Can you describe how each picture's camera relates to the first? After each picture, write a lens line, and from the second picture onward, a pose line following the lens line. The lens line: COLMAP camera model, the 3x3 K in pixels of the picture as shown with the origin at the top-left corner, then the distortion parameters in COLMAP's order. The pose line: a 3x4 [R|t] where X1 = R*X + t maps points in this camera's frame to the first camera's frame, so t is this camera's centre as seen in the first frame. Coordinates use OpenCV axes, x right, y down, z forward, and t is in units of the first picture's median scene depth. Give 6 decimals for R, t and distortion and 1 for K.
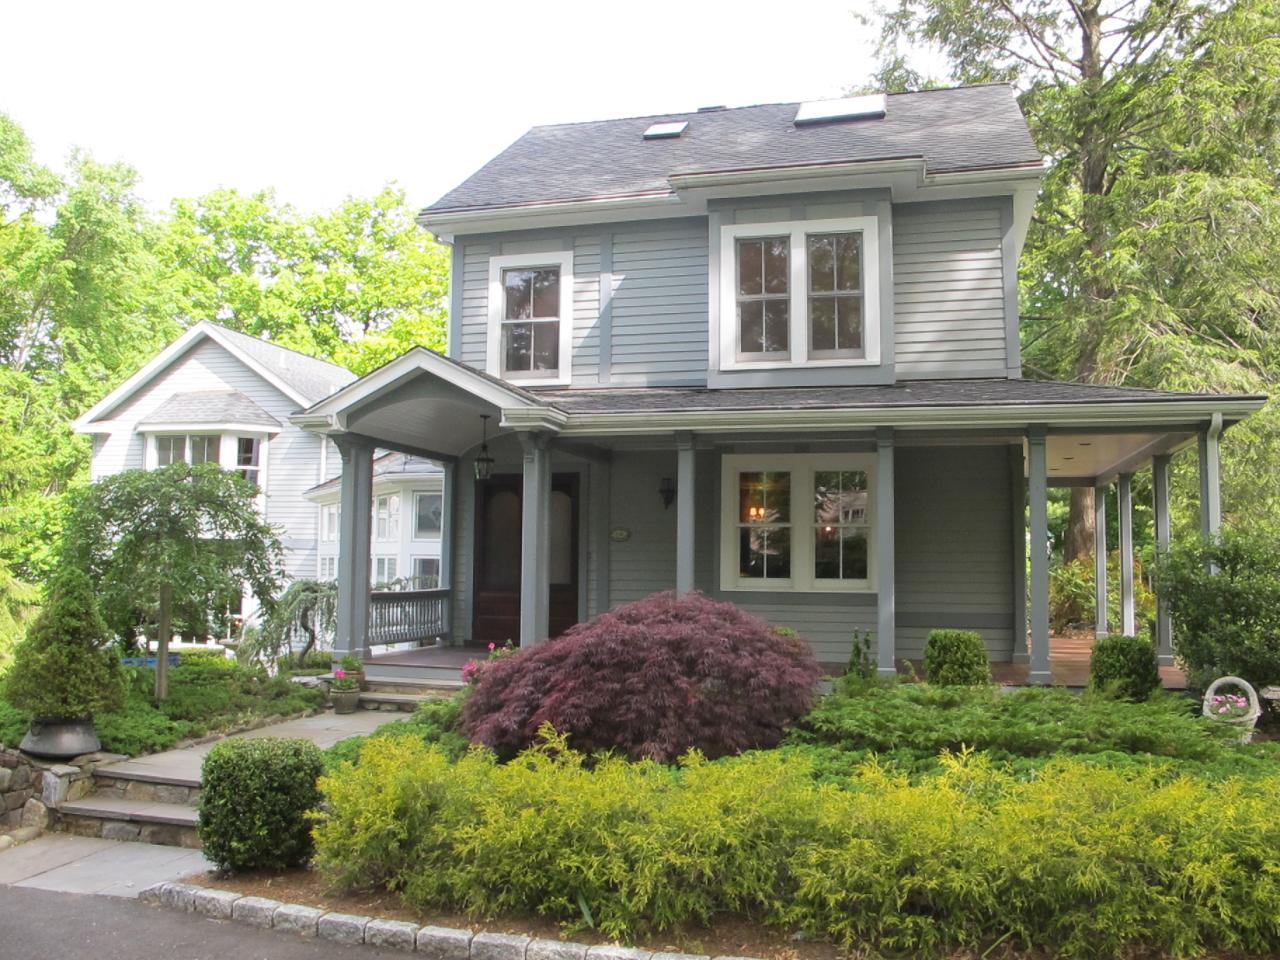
lens RADIAL K [[1084.7, 0, 640.0], [0, 1084.7, 480.0], [0, 0, 1]] dist [-0.131902, 0.150192]
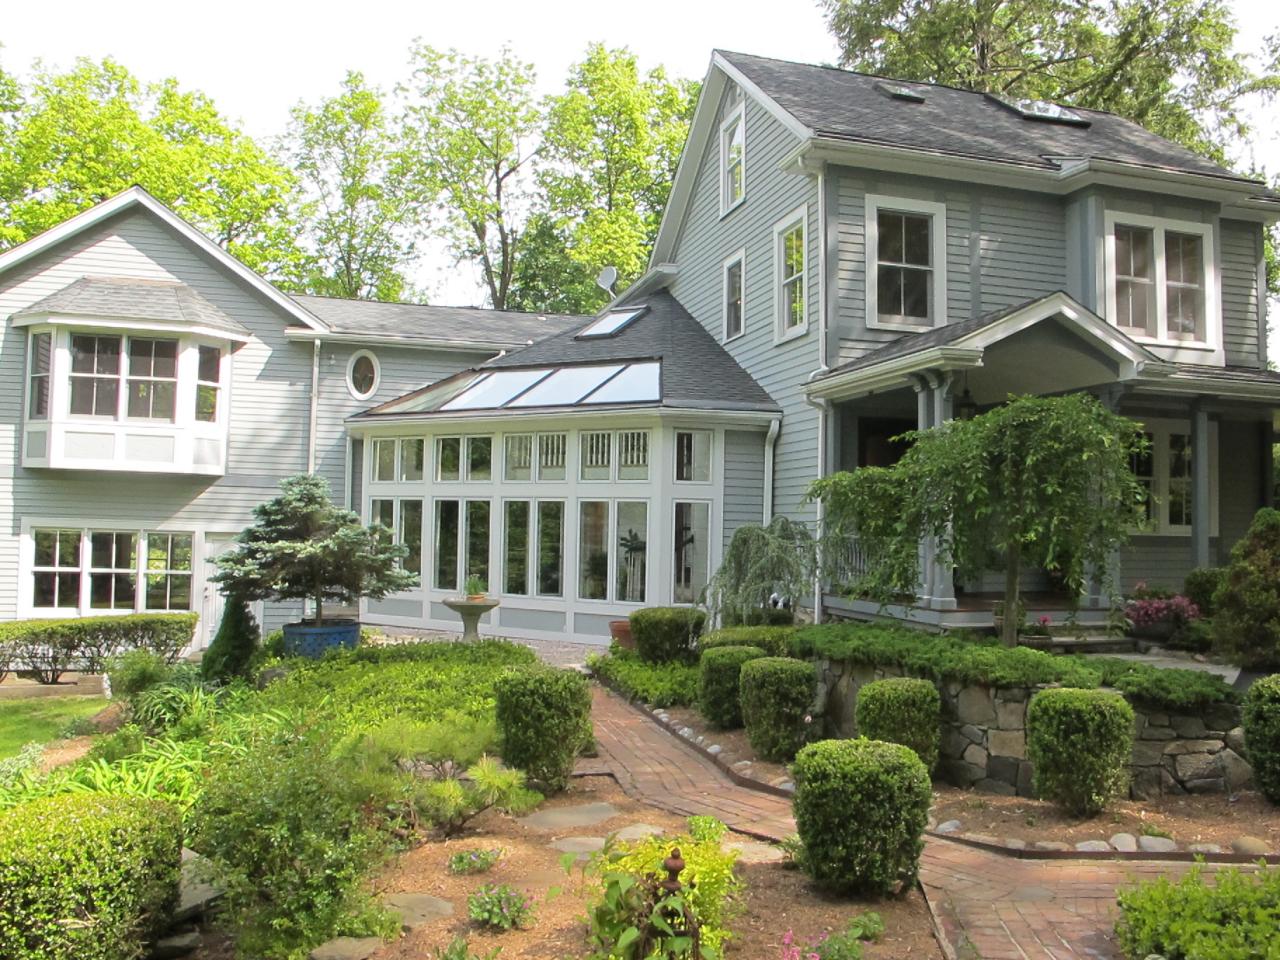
lens RADIAL K [[1084.7, 0, 640.0], [0, 1084.7, 480.0], [0, 0, 1]] dist [-0.131902, 0.150192]
pose [[0.857029, 0.034124, 0.514137, -0.795565], [-0.053134, 0.998338, 0.022309, 0.039550], [-0.512521, -0.046438, 0.857418, 0.264666]]
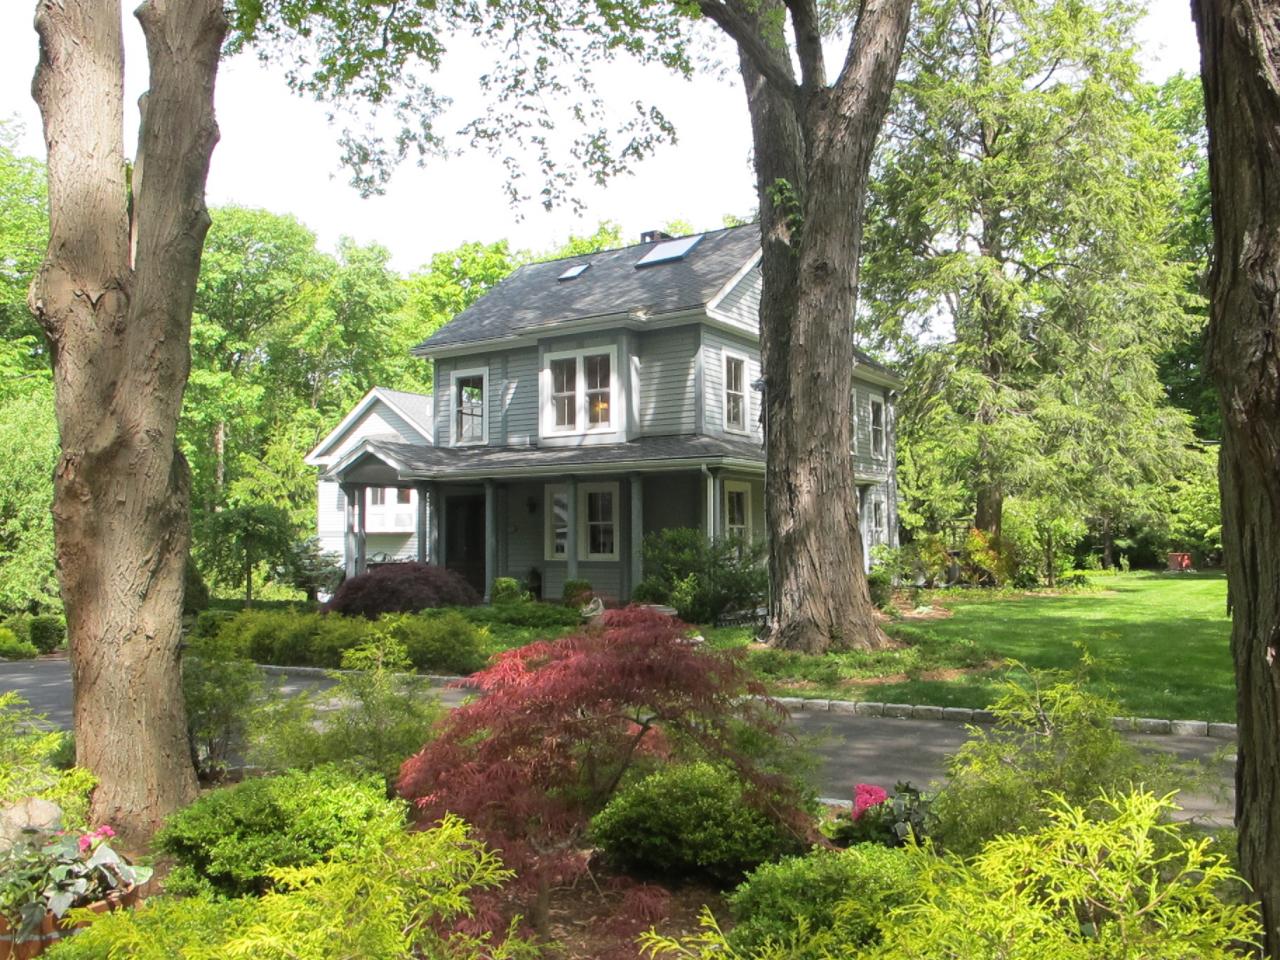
lens RADIAL K [[1084.7, 0, 640.0], [0, 1084.7, 480.0], [0, 0, 1]] dist [-0.131902, 0.150192]
pose [[0.954107, -0.034292, -0.297497, 0.667348], [0.040063, 0.999108, 0.013320, -0.041821], [0.296775, -0.024627, 0.954630, -0.582080]]
